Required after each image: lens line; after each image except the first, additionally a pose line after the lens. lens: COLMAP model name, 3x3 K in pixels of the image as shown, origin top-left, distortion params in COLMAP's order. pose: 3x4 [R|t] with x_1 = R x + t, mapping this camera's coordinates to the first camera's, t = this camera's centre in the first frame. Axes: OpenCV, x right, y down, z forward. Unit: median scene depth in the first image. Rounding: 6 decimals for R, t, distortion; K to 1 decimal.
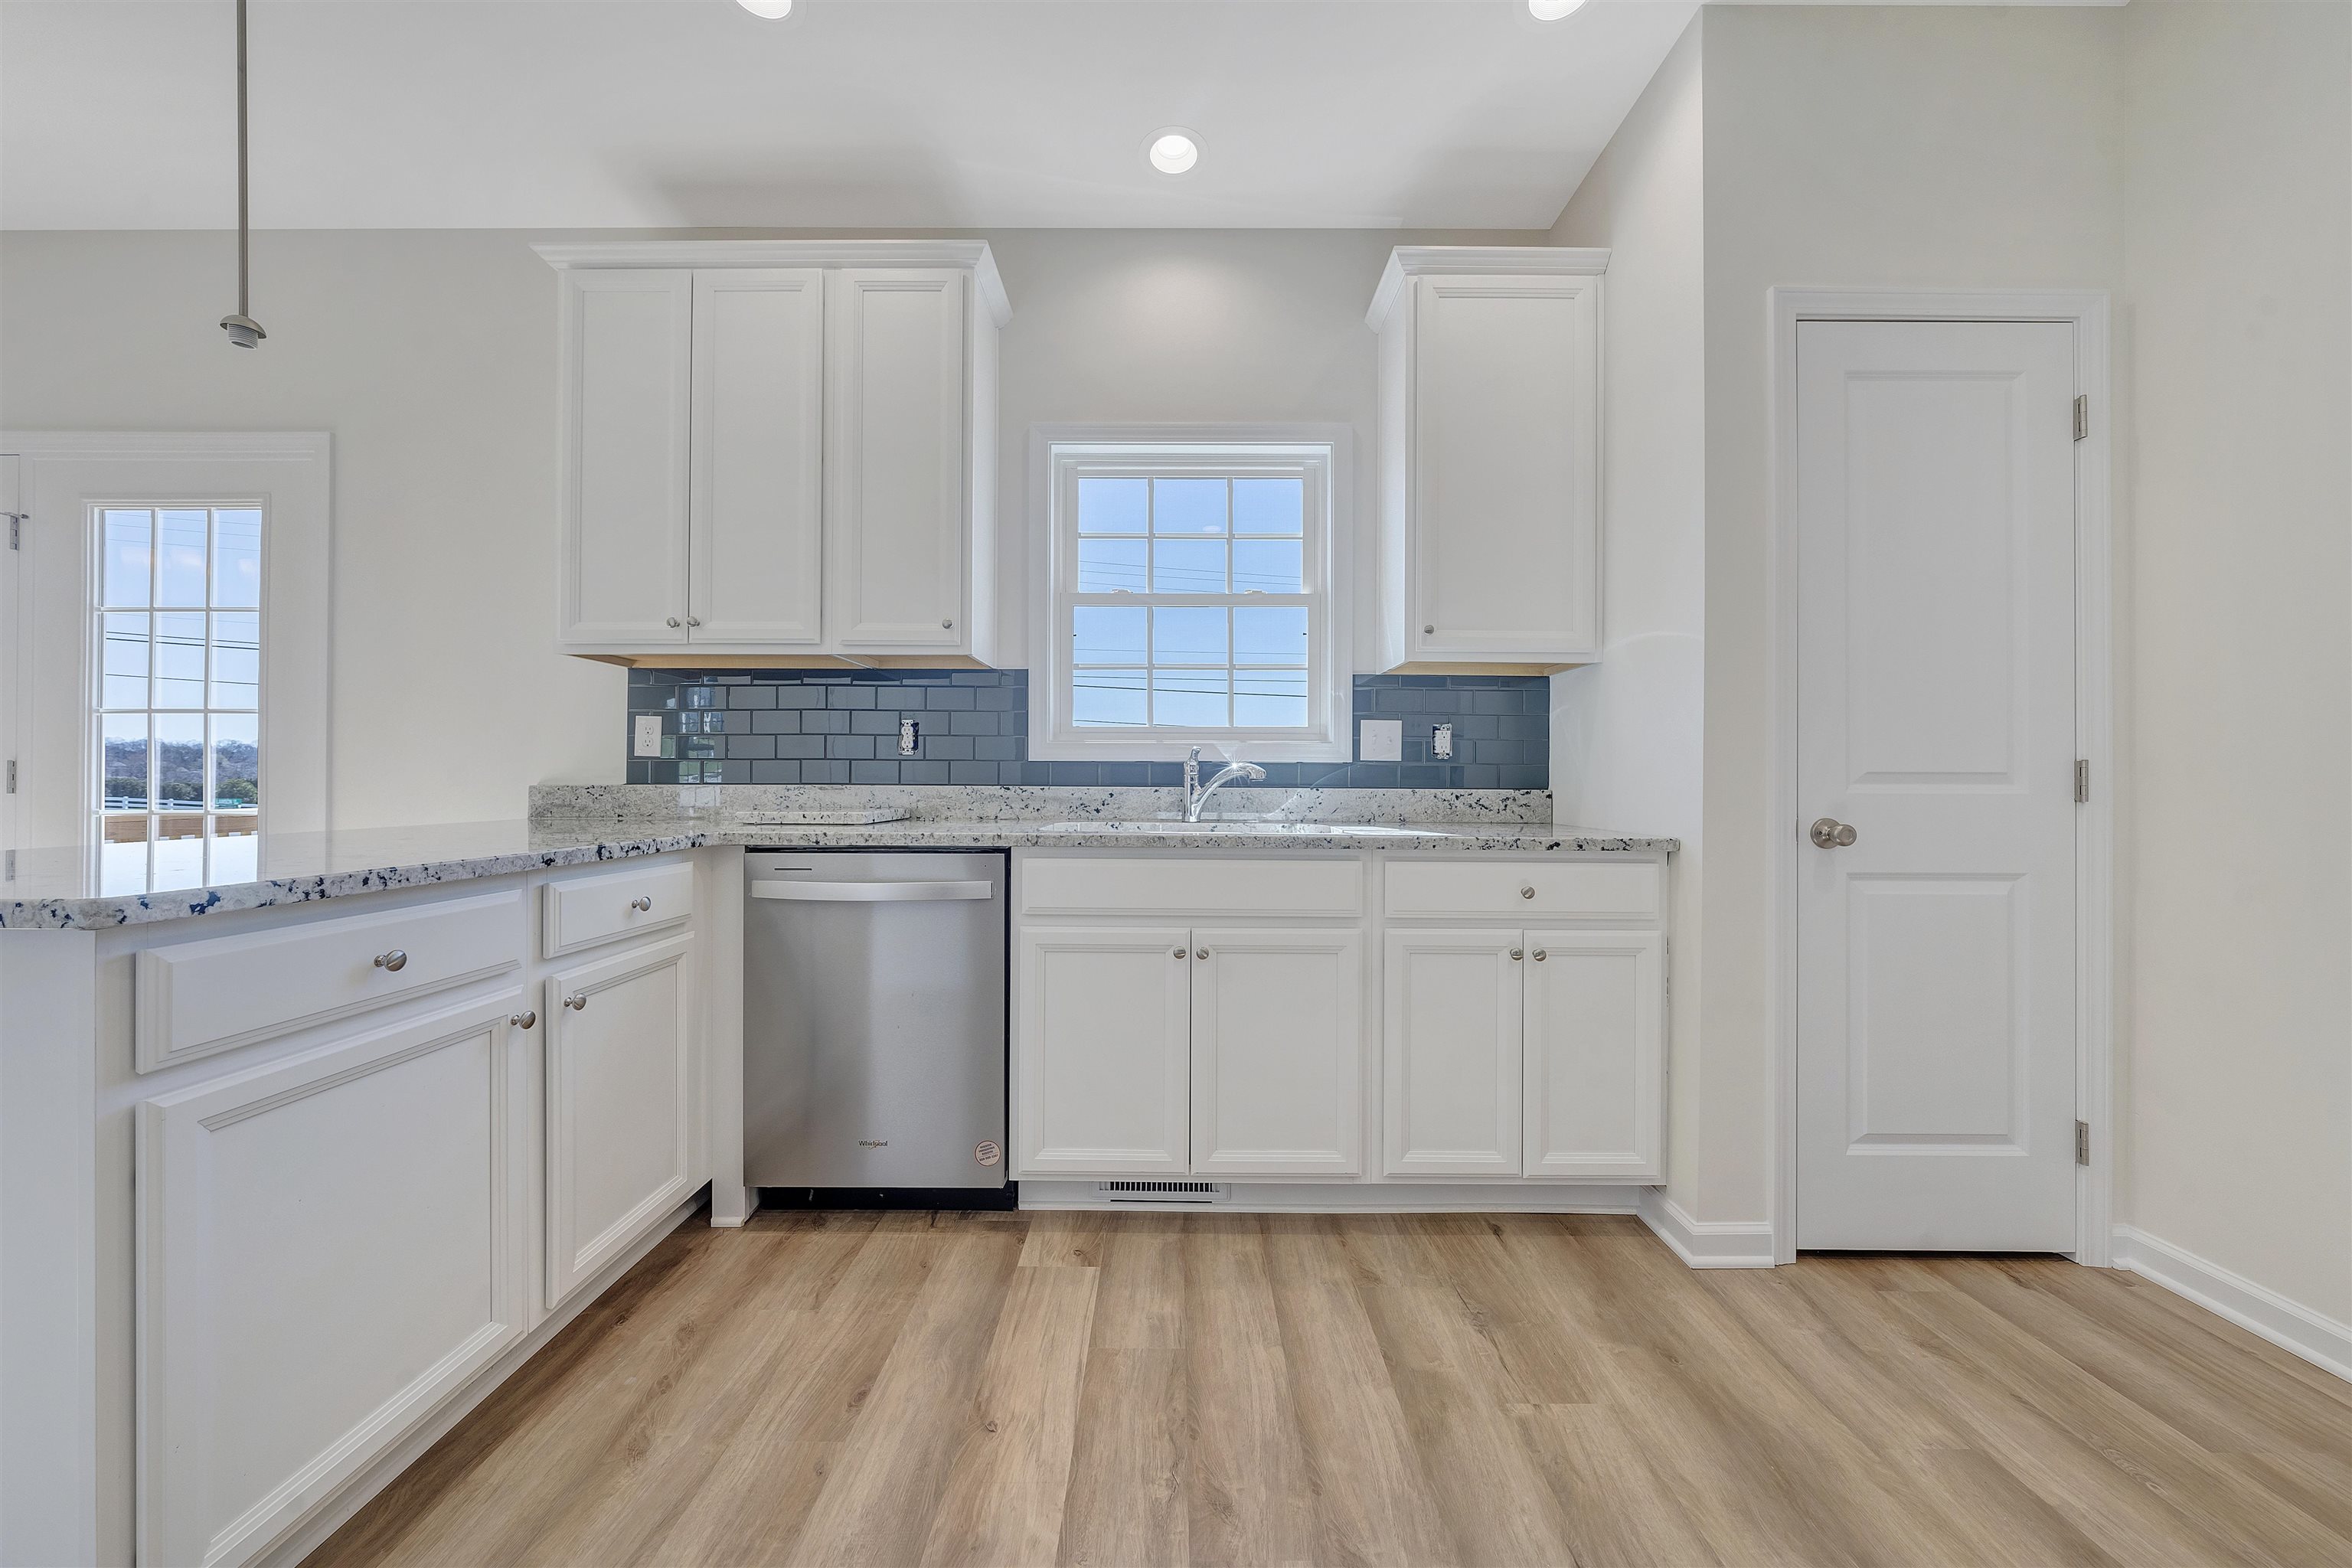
lens RADIAL K [[798.7, 0, 1175.7], [0, 798.7, 778.3], [0, 0, 1]] dist [-0.006708, 0.000146]
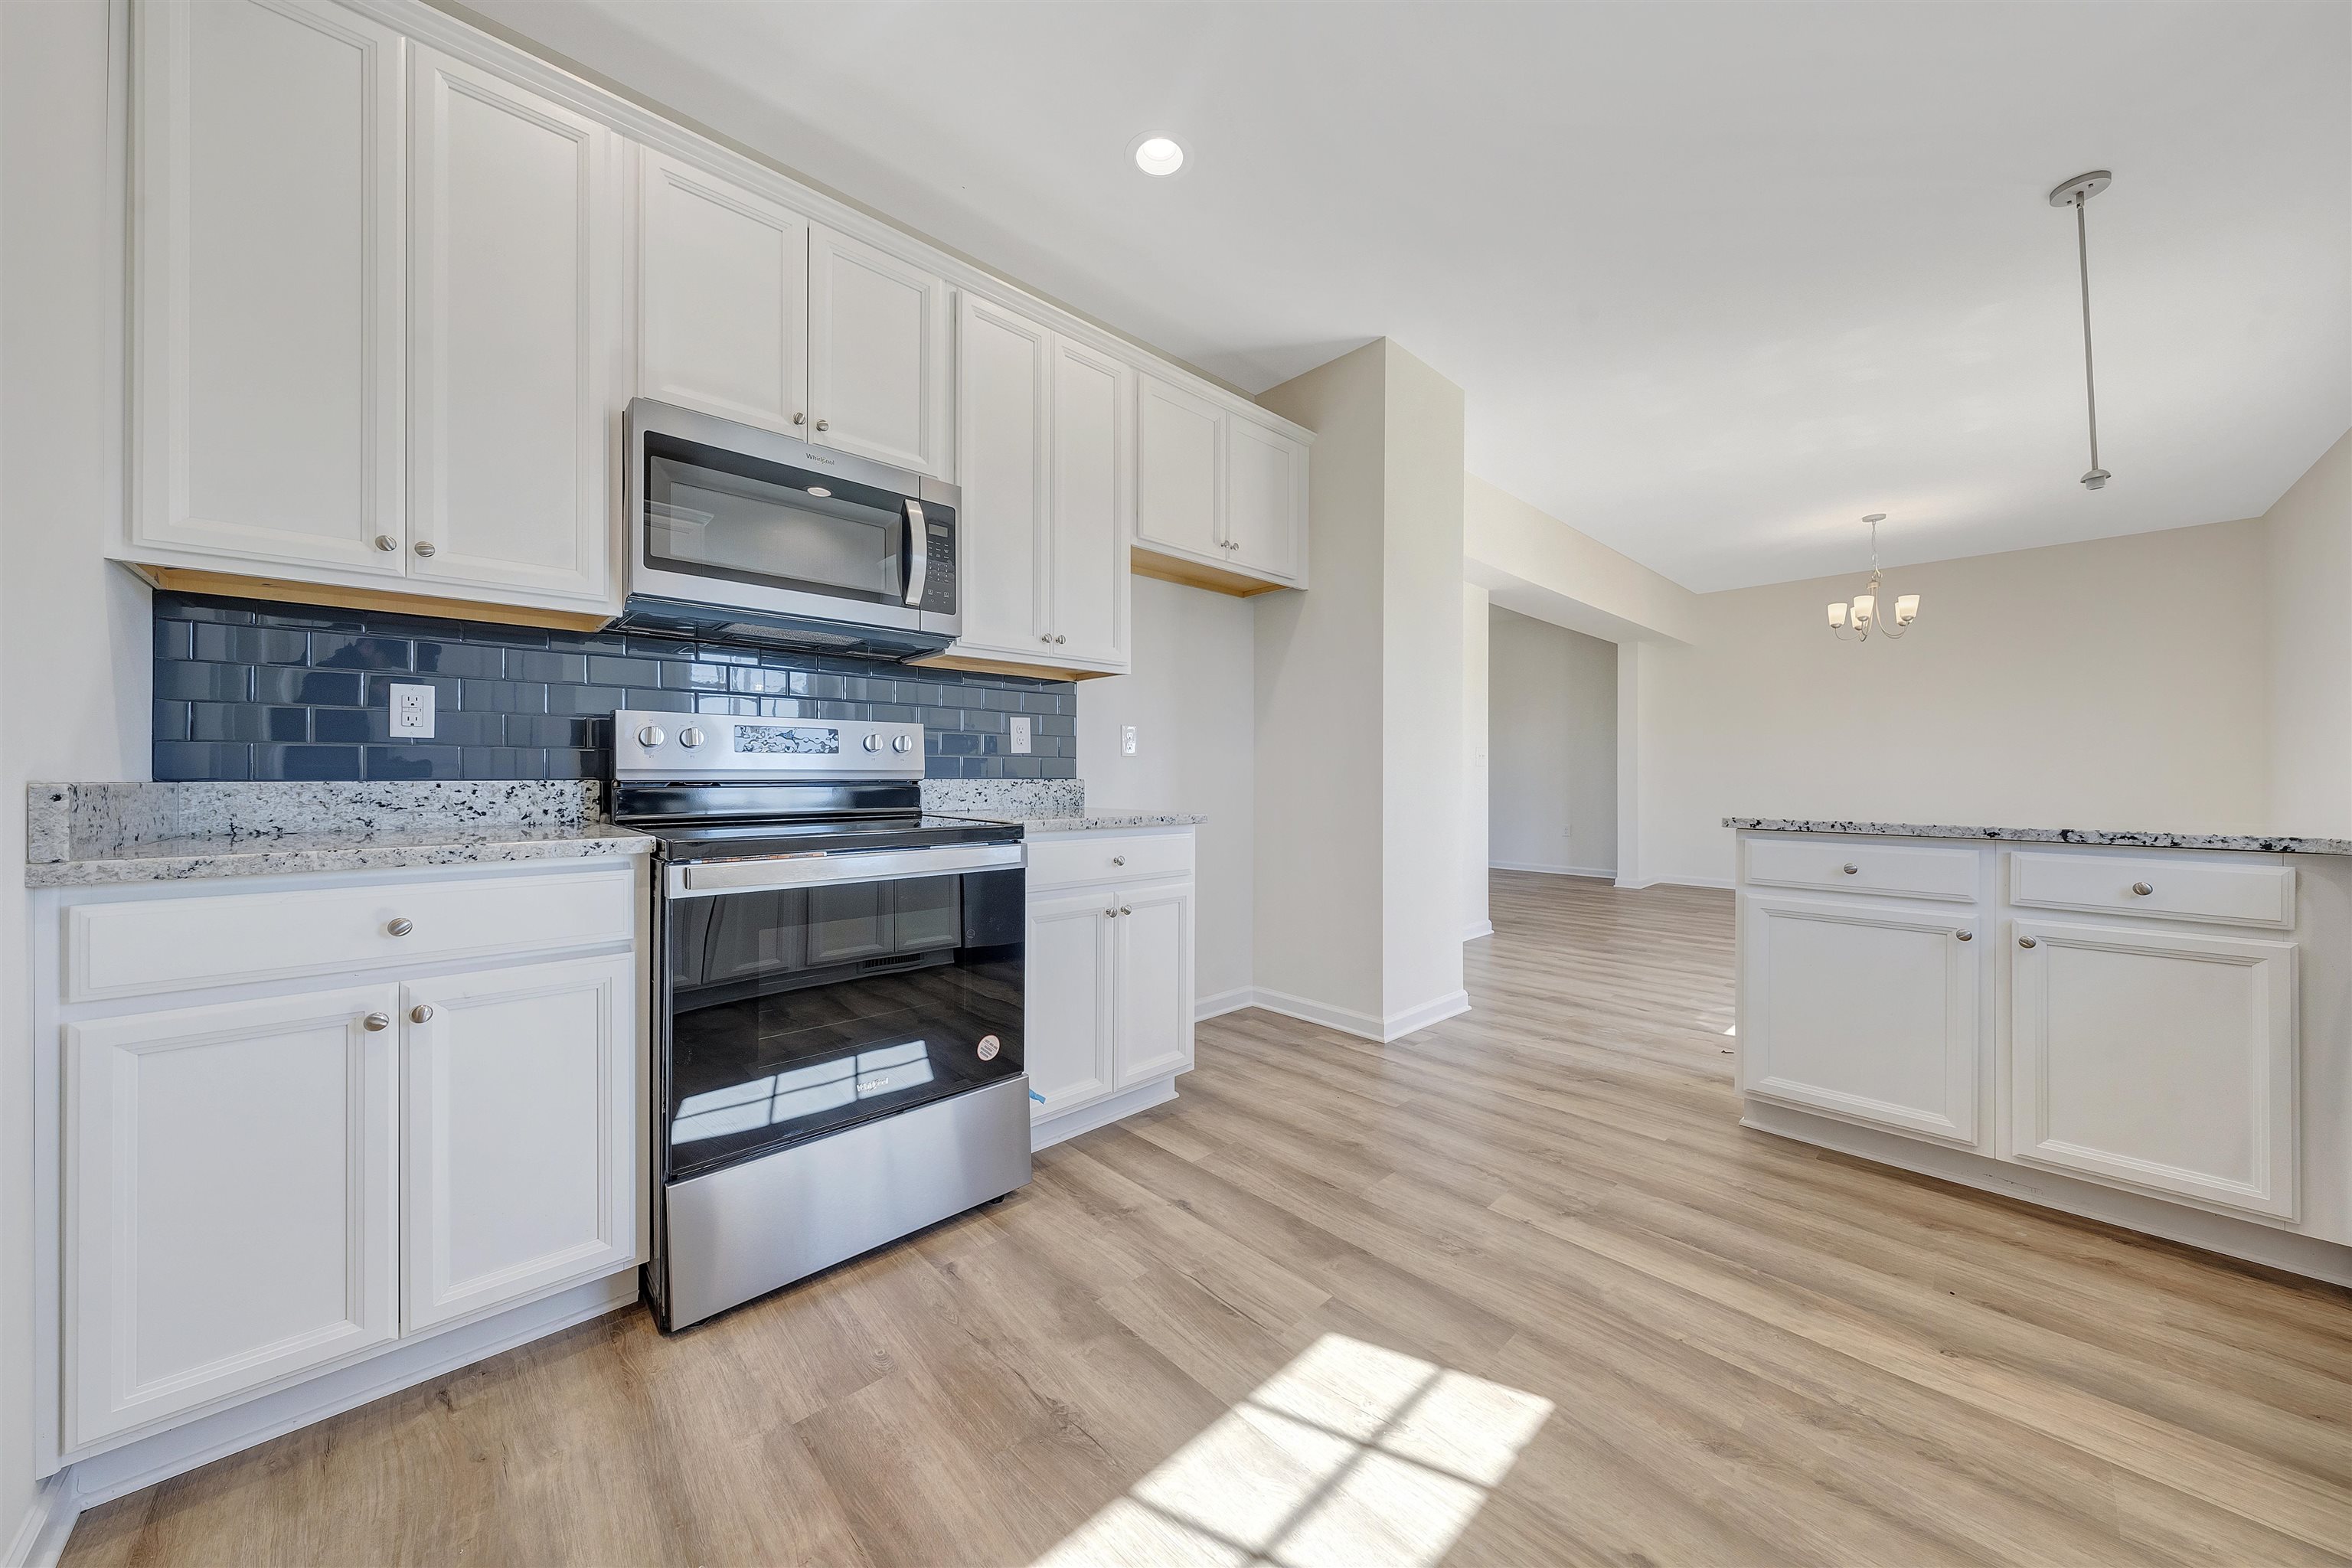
lens RADIAL K [[798.7, 0, 1175.7], [0, 798.7, 778.3], [0, 0, 1]] dist [-0.006708, 0.000146]
pose [[-0.726806, -0.003431, -0.686834, 1.294212], [-0.004284, 0.999991, -0.000462, 0.009214], [0.686829, 0.002607, -0.726814, 1.031109]]
